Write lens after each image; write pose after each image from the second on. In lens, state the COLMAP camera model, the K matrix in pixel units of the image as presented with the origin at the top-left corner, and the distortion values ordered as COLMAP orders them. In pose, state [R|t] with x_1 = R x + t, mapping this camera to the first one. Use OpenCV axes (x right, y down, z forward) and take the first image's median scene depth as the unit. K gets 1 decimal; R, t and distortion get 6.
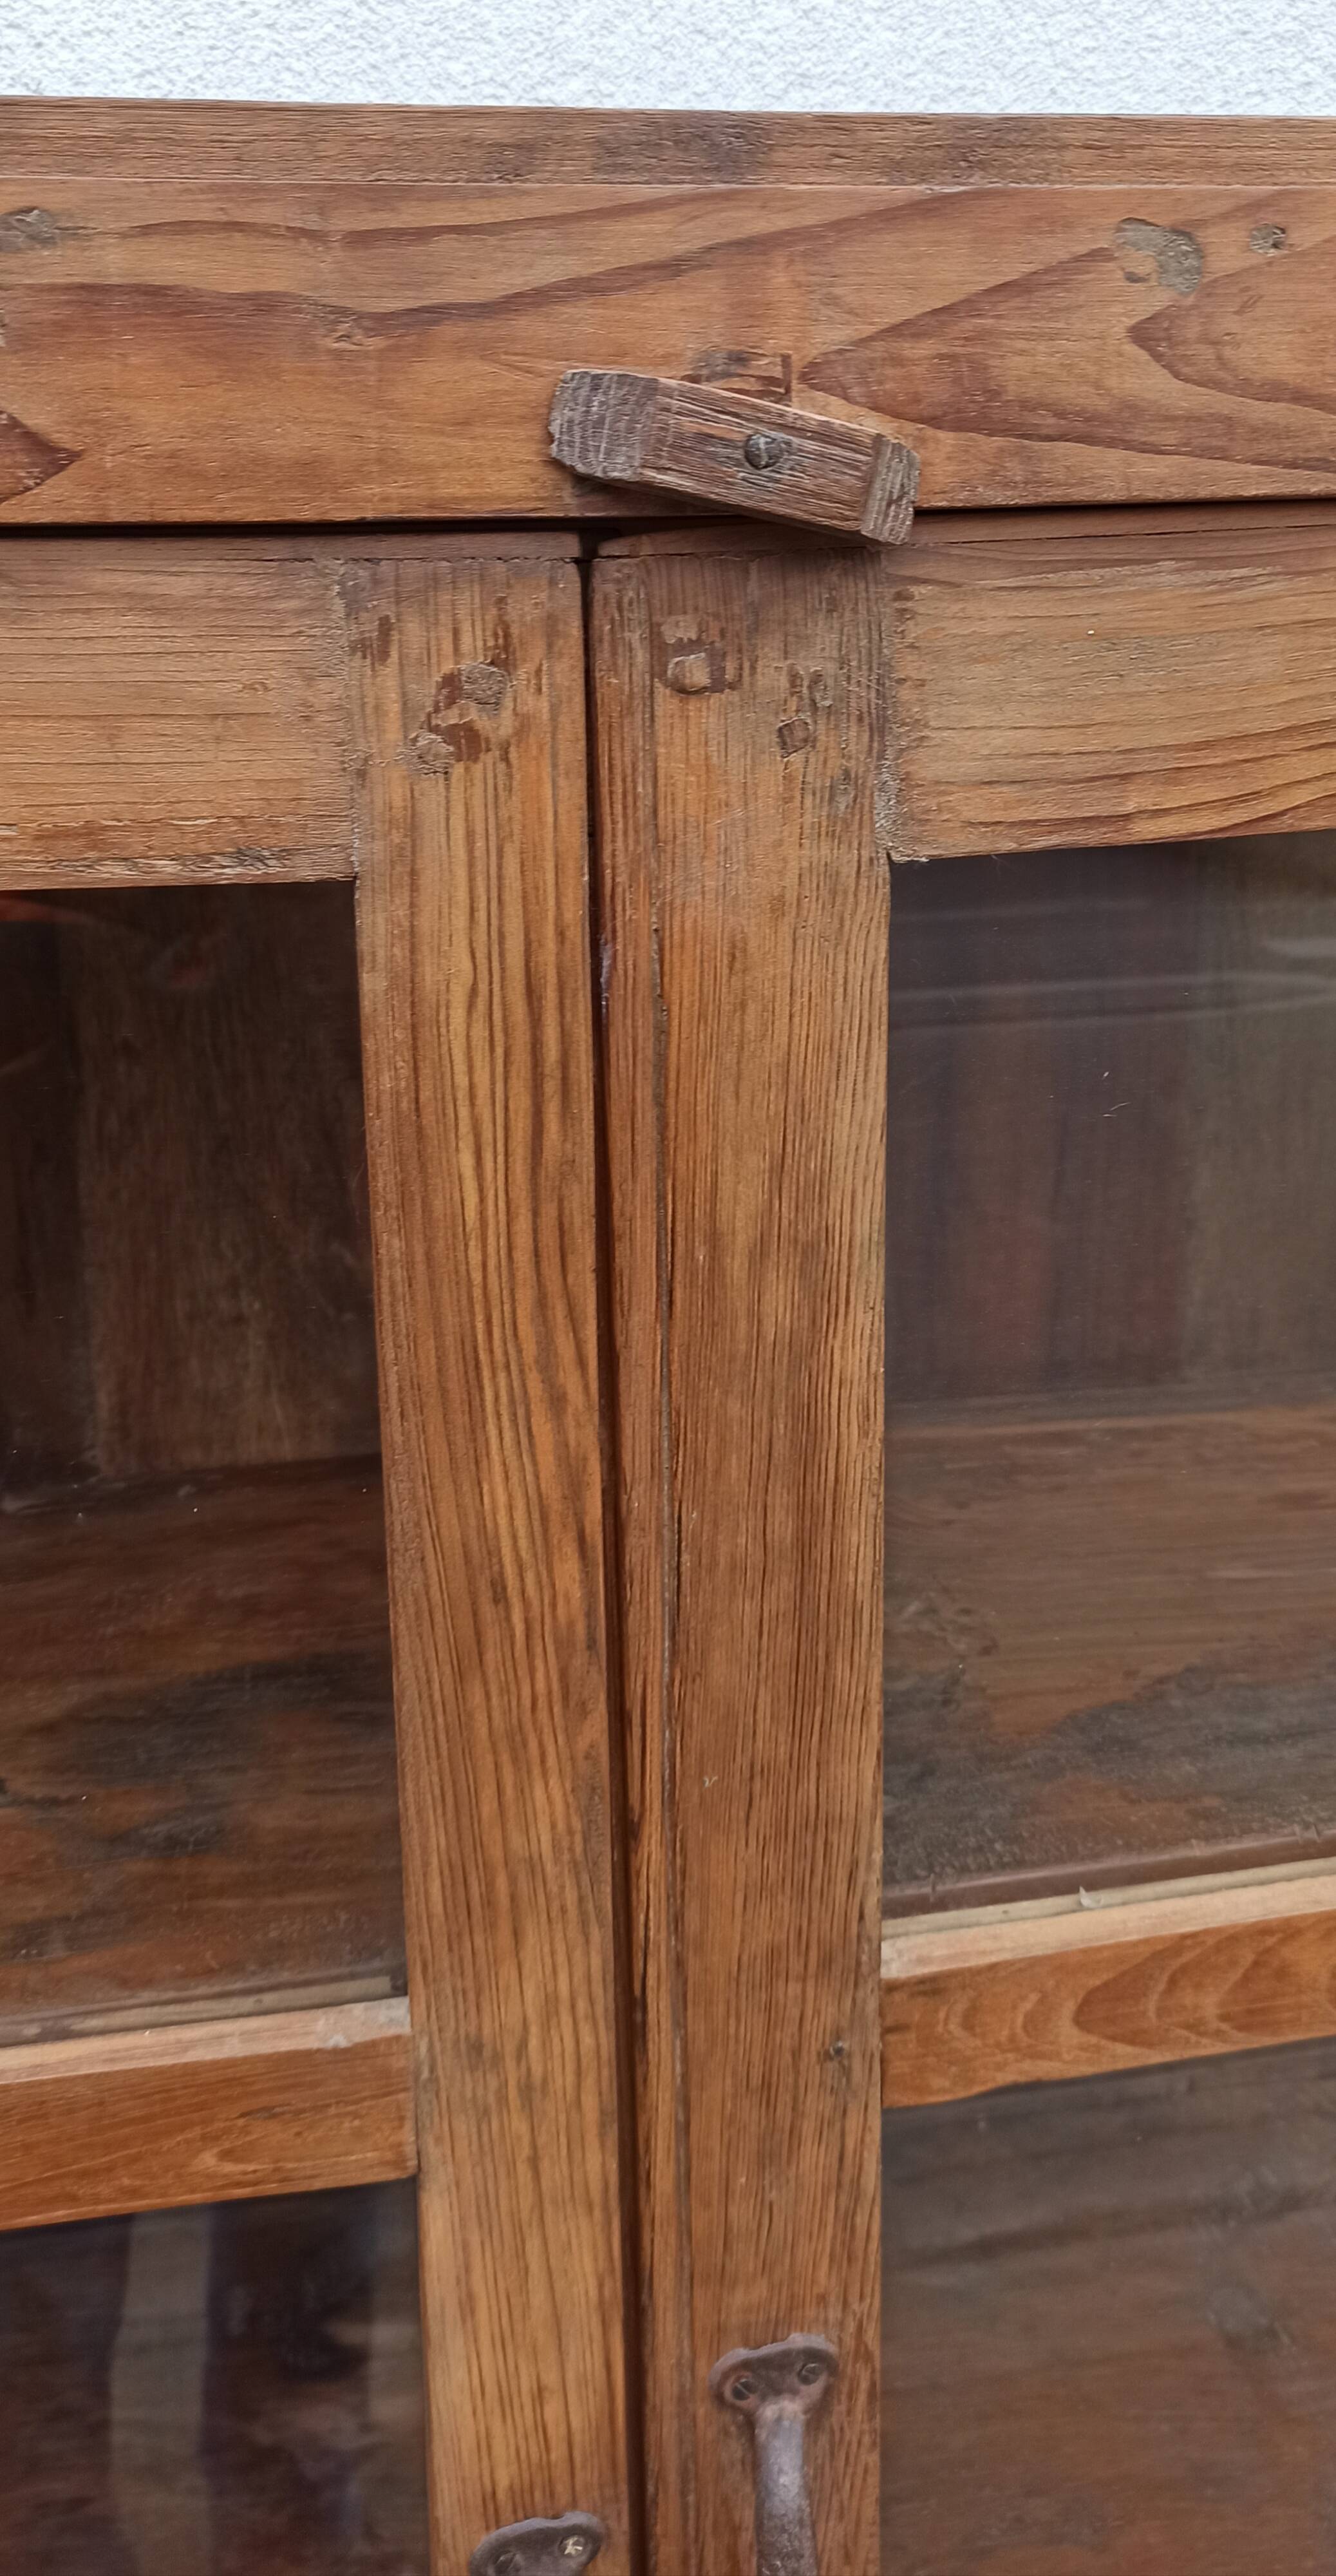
lens RADIAL K [[2148.7, 0, 685.3], [0, 2148.7, 1097.6], [0, 0, 1]] dist [0.066782, -0.089941]
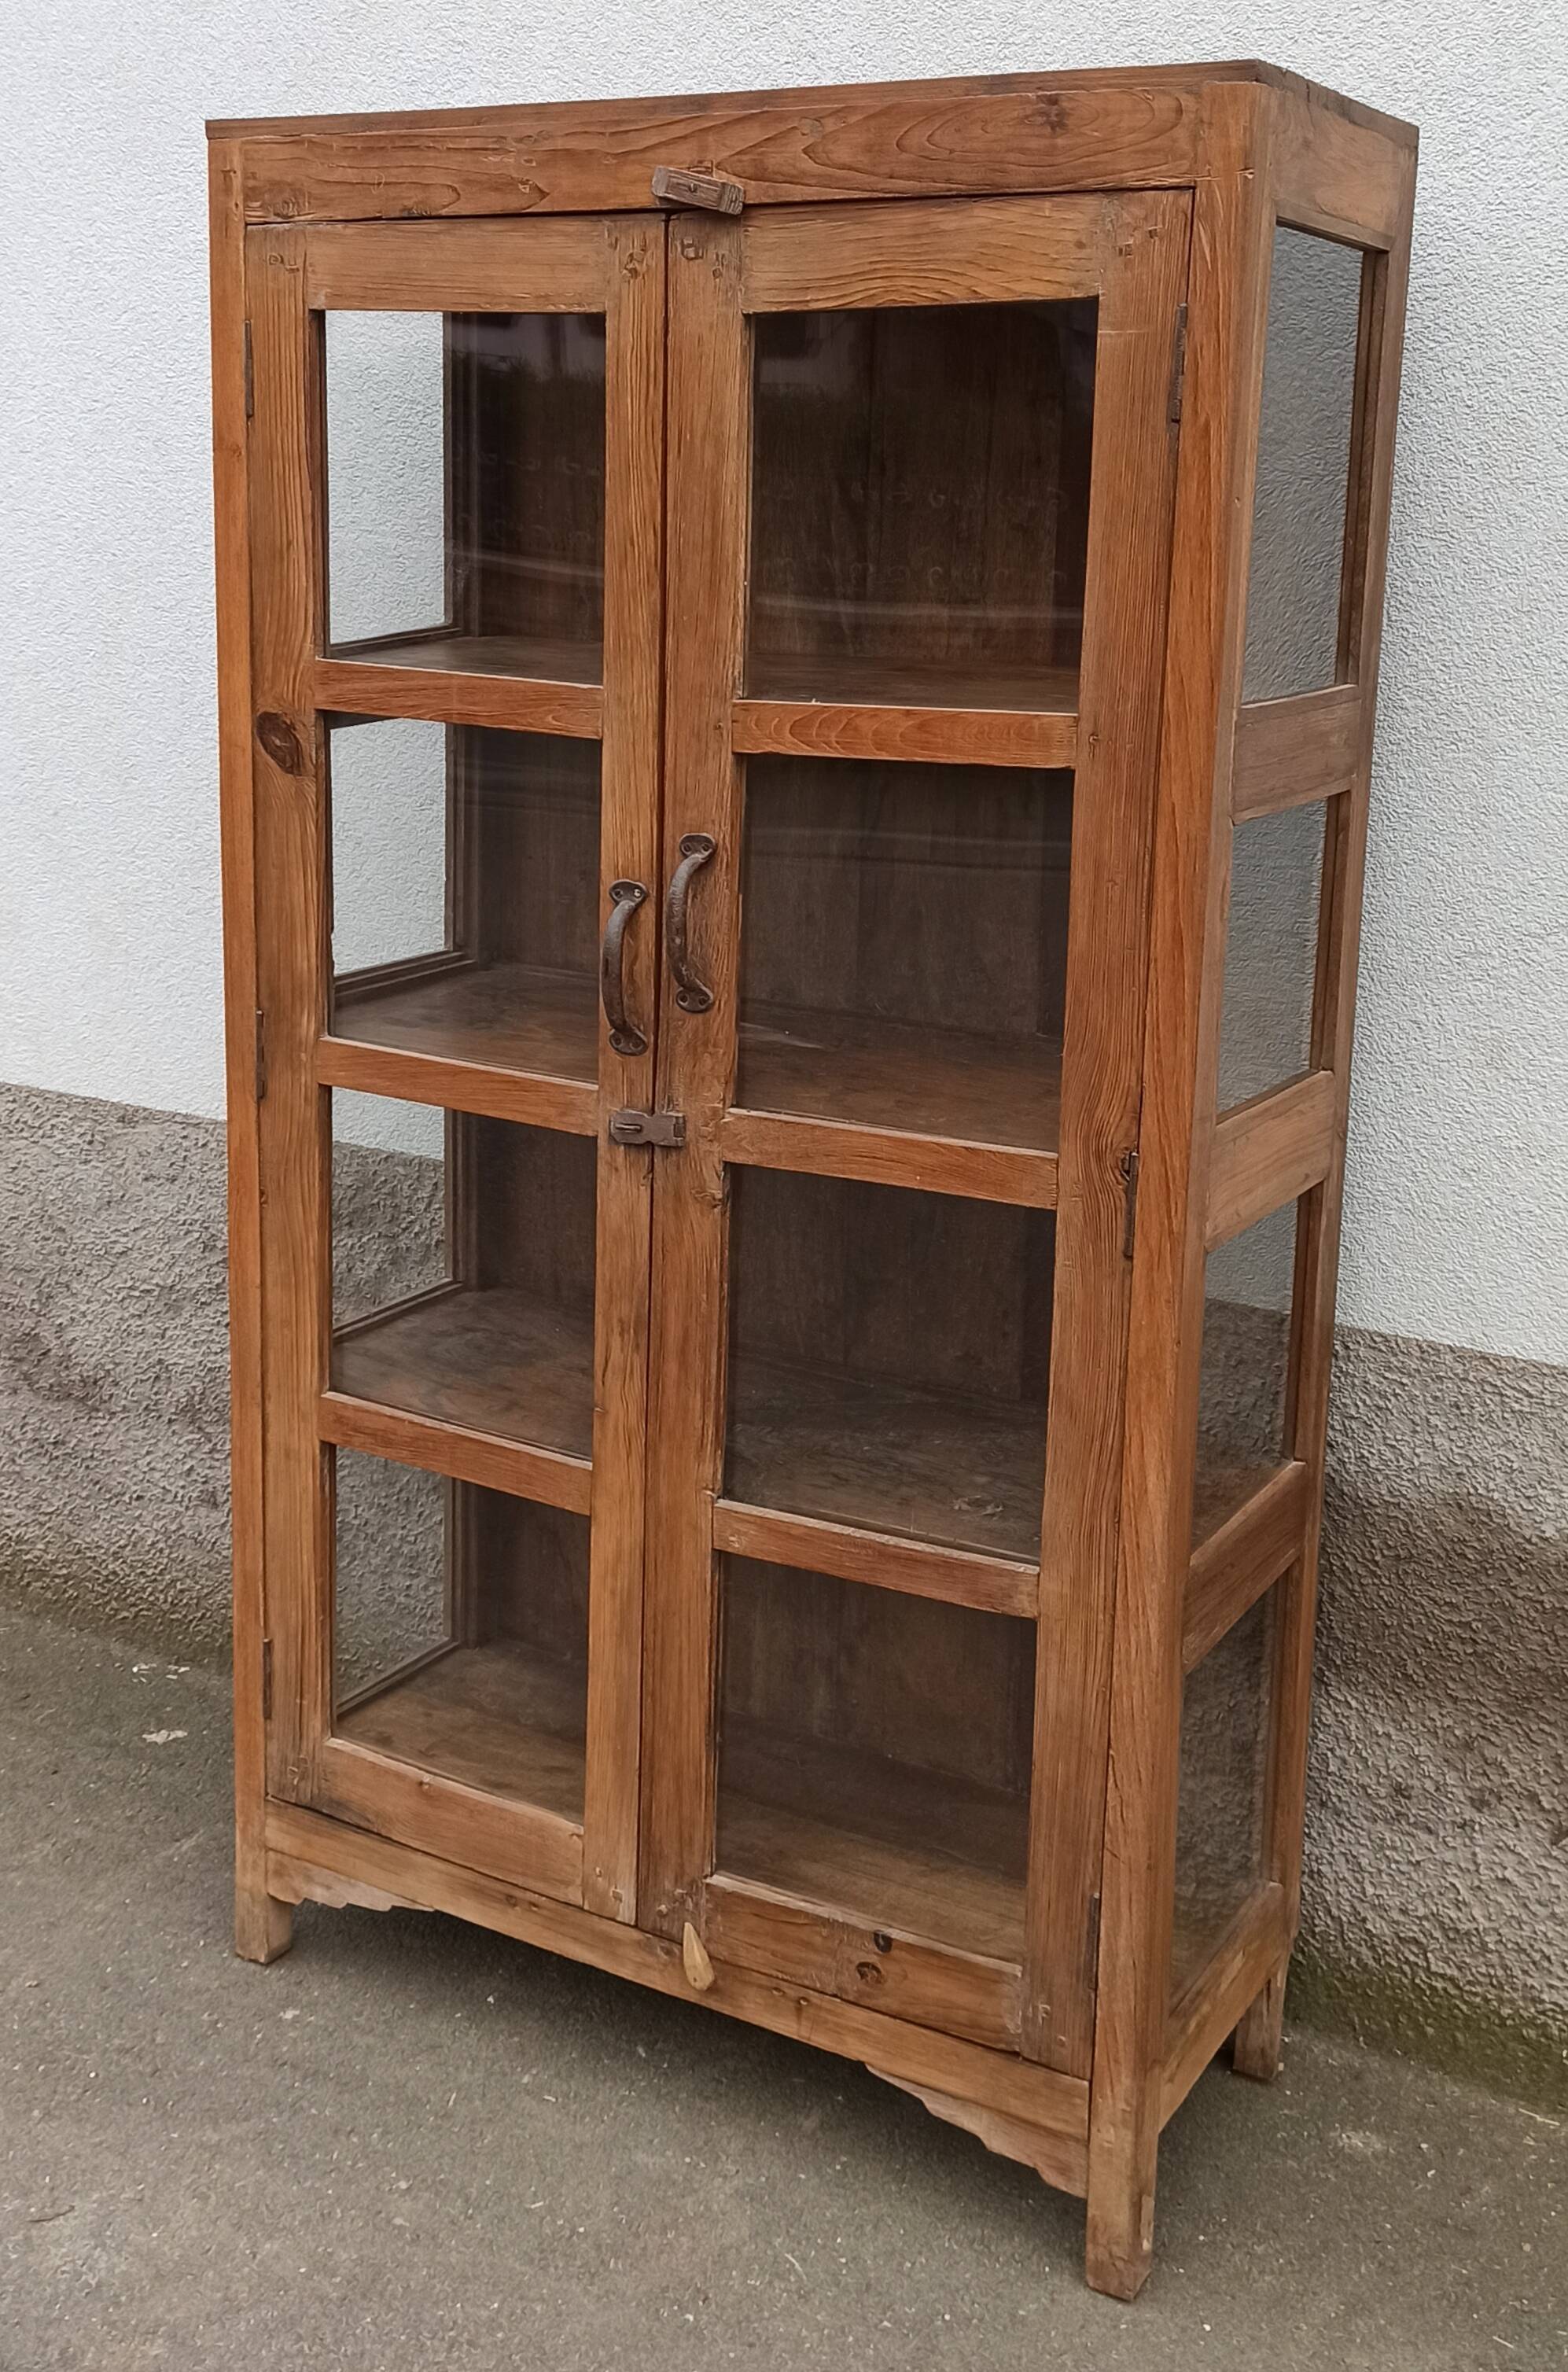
lens RADIAL K [[2664.8, 0, 802.3], [0, 2664.8, 973.2], [0, 0, 1]] dist [0.049326, 0.000000]
pose [[0.756128, 0.158129, -0.635032, 2.687190], [-0.185696, 0.982326, 0.023502, 0.705270], [0.627525, 0.100152, 0.772128, -1.825567]]
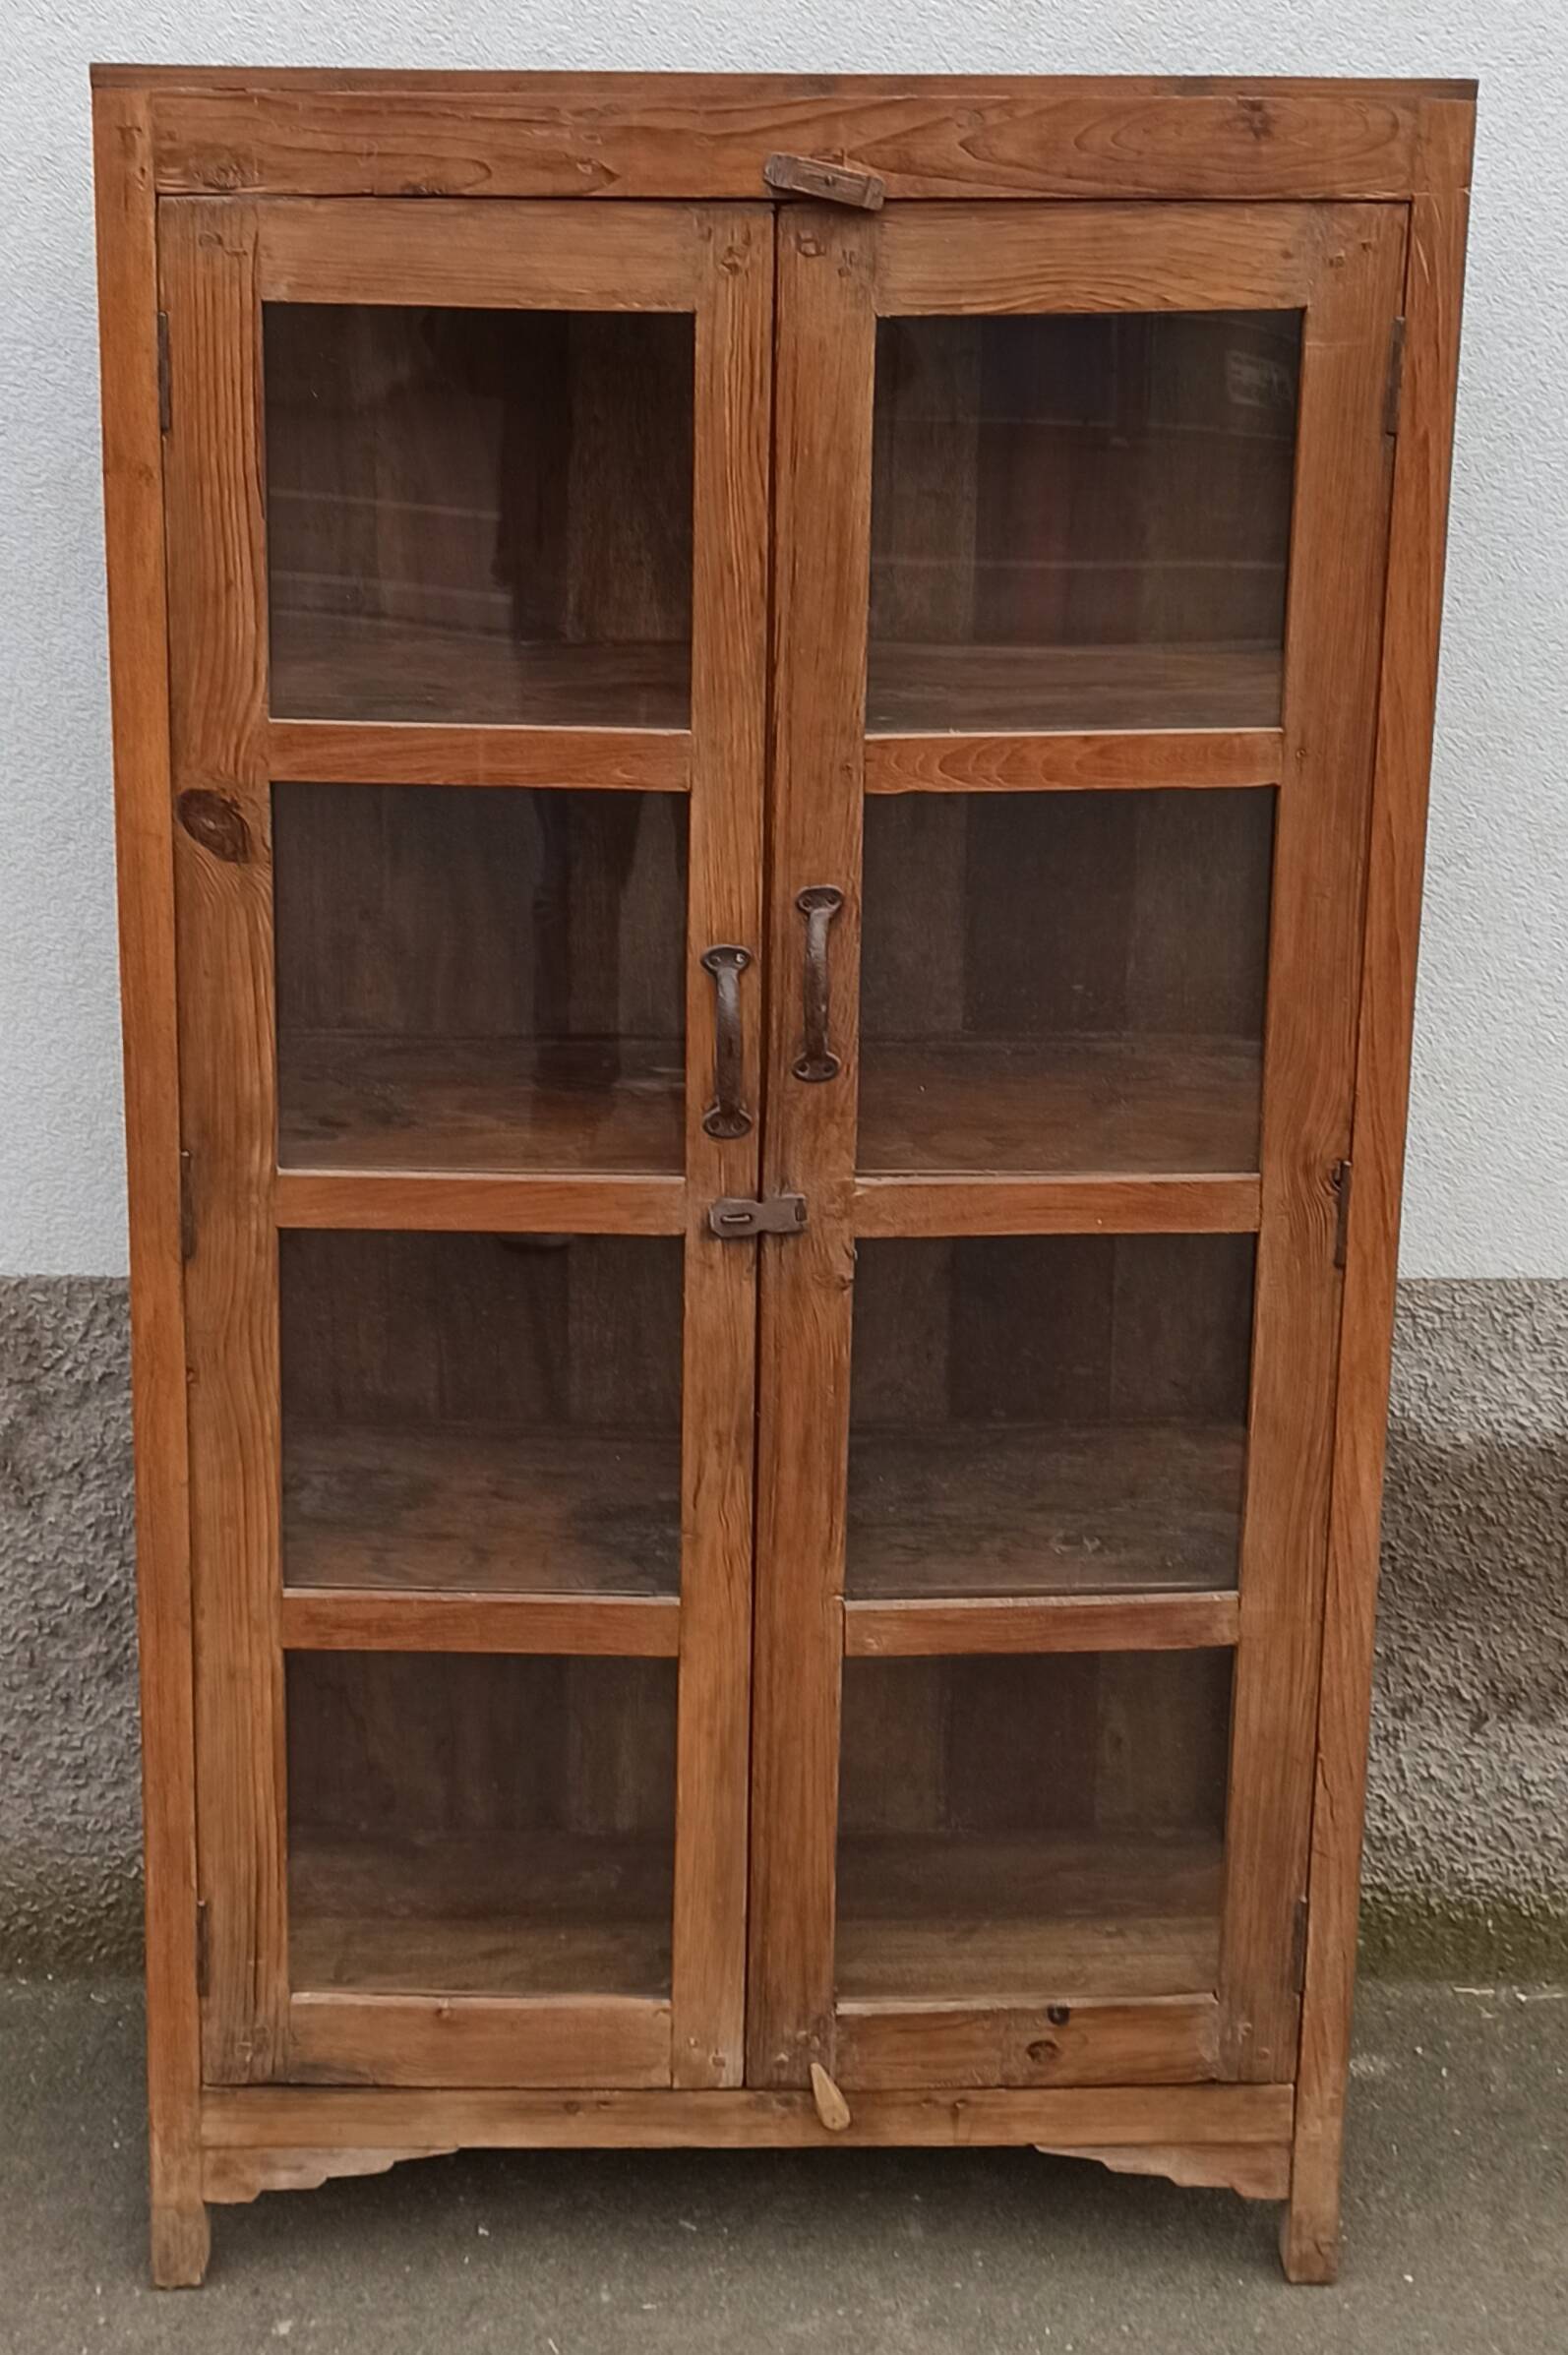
lens RADIAL K [[3312.8, 0, 790.5], [0, 3312.8, 909.9], [0, 0, 1]] dist [0.045231, 0.000000]
pose [[0.986717, 0.069199, -0.146974, 0.651986], [-0.068306, 0.997602, 0.011123, 0.609344], [0.147392, -0.000936, 0.989078, -3.247421]]
